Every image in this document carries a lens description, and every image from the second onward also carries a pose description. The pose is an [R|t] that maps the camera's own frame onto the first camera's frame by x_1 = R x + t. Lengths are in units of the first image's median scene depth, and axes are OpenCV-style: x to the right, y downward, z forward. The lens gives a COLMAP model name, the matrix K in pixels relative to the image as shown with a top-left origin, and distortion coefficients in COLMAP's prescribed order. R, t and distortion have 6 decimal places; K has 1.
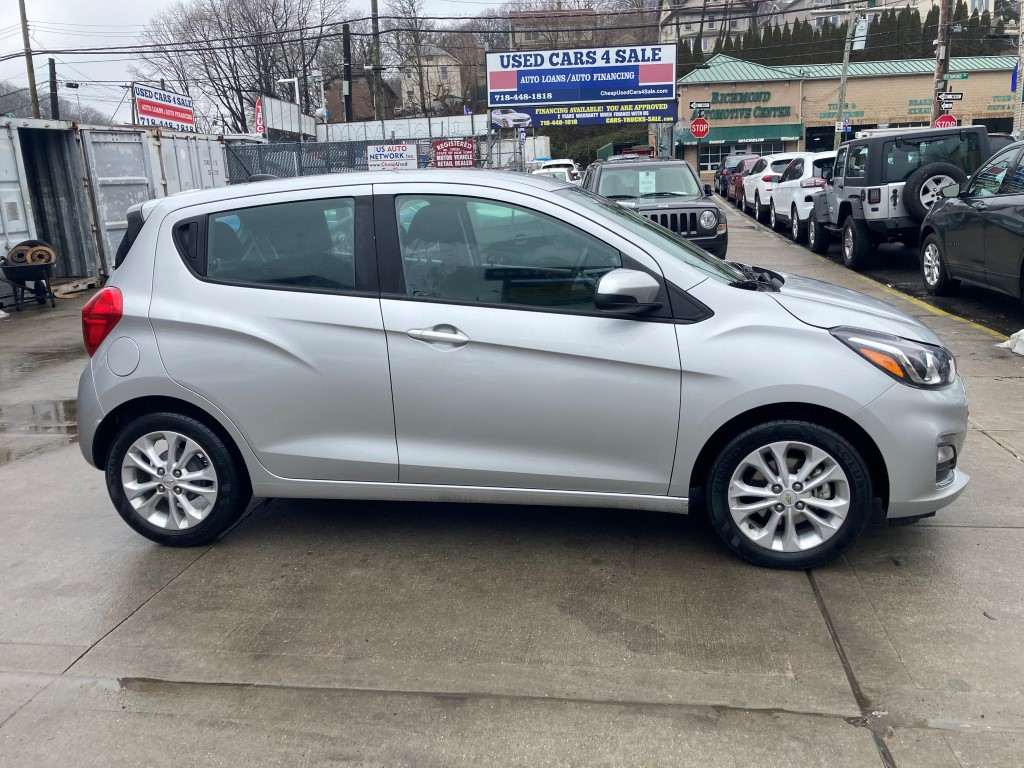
lens RADIAL K [[827.8, 0, 518.7], [0, 827.8, 384.9], [0, 0, 1]] dist [0.004892, 0.009238]
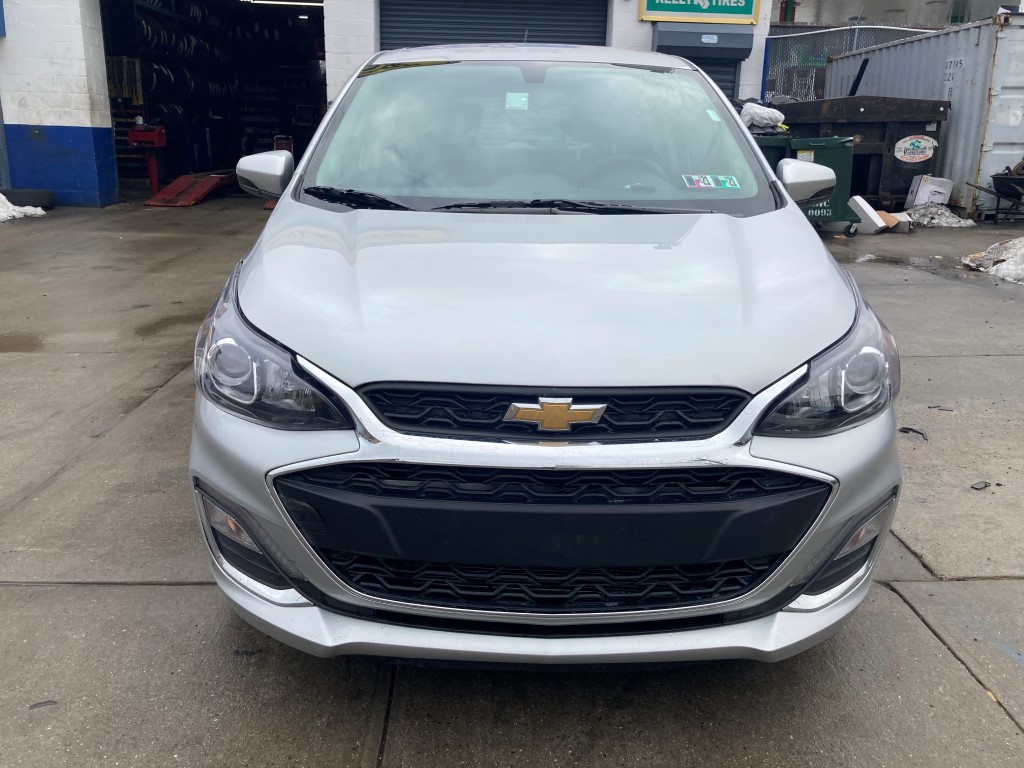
lens RADIAL K [[815.7, 0, 516.8], [0, 815.7, 379.9], [0, 0, 1]] dist [0.076544, -0.093318]
pose [[0.171413, 0.327872, -0.929041, 0.229802], [-0.244012, 0.927746, 0.282393, -0.047712], [0.954503, 0.178291, 0.239033, 0.230029]]
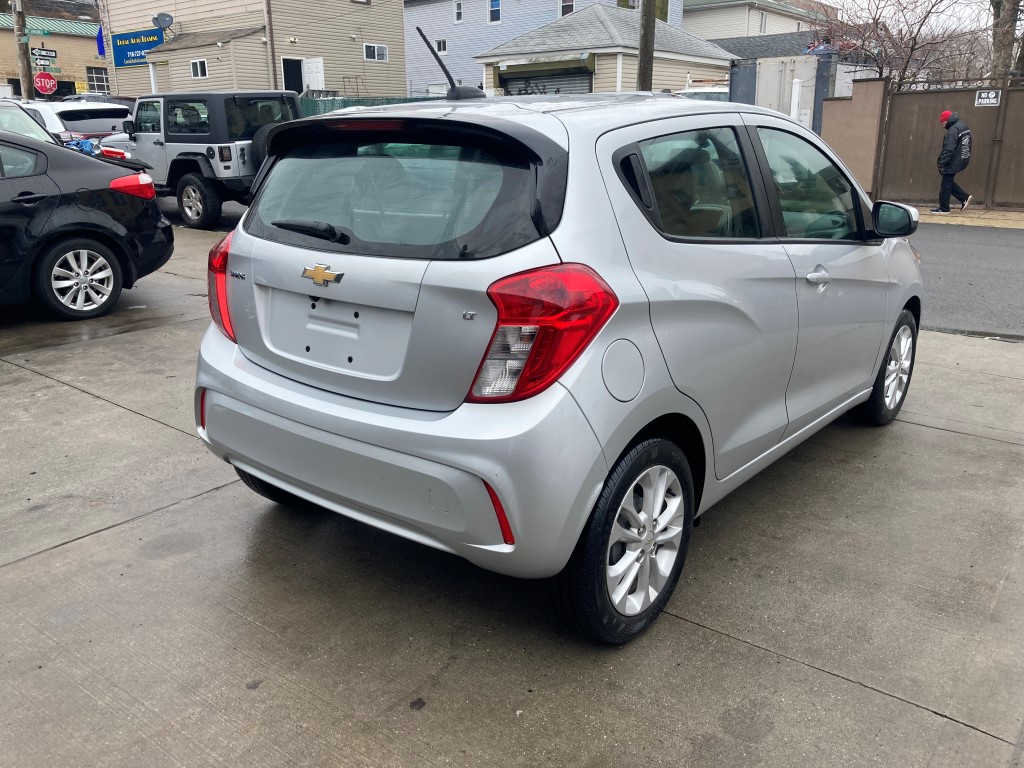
lens RADIAL K [[815.7, 0, 516.8], [0, 815.7, 379.9], [0, 0, 1]] dist [0.076544, -0.093318]
pose [[0.504770, -0.206222, 0.838260, -0.250920], [0.176188, 0.975218, 0.133821, -0.030184], [-0.845083, 0.080142, 0.528594, 0.180205]]
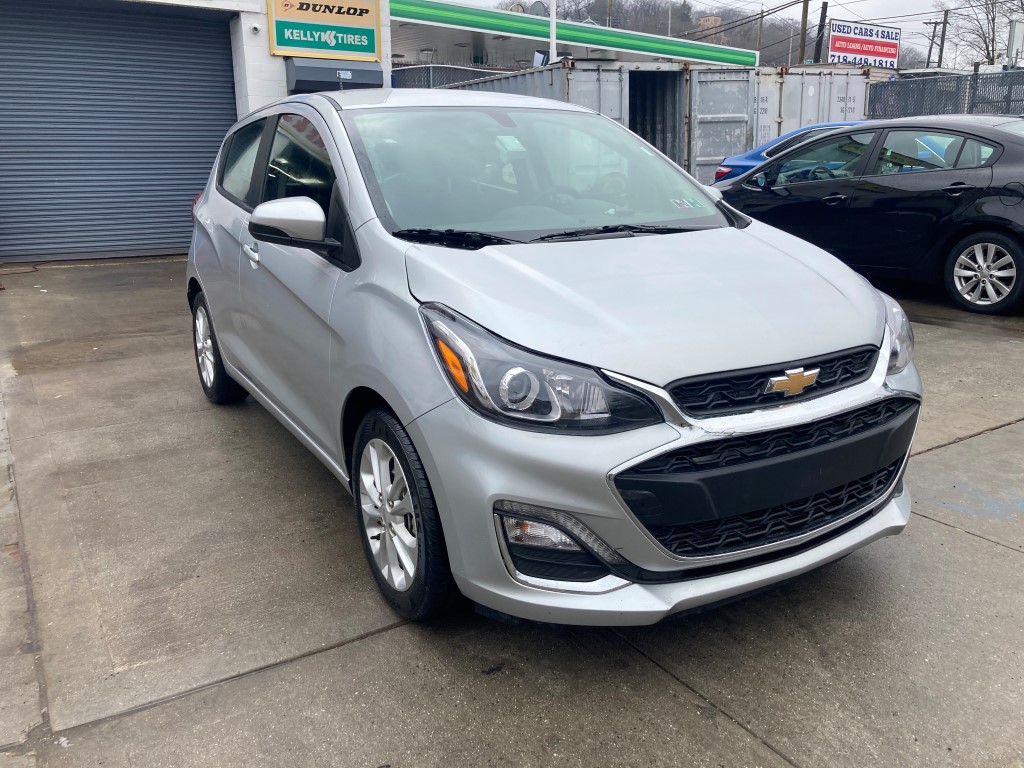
lens RADIAL K [[827.8, 0, 518.7], [0, 827.8, 384.9], [0, 0, 1]] dist [0.004892, 0.009238]
pose [[0.642788, 0.232255, -0.729987, 0.205683], [-0.184611, 0.971811, 0.146636, -0.025494], [0.743466, 0.040508, 0.667546, 0.127861]]
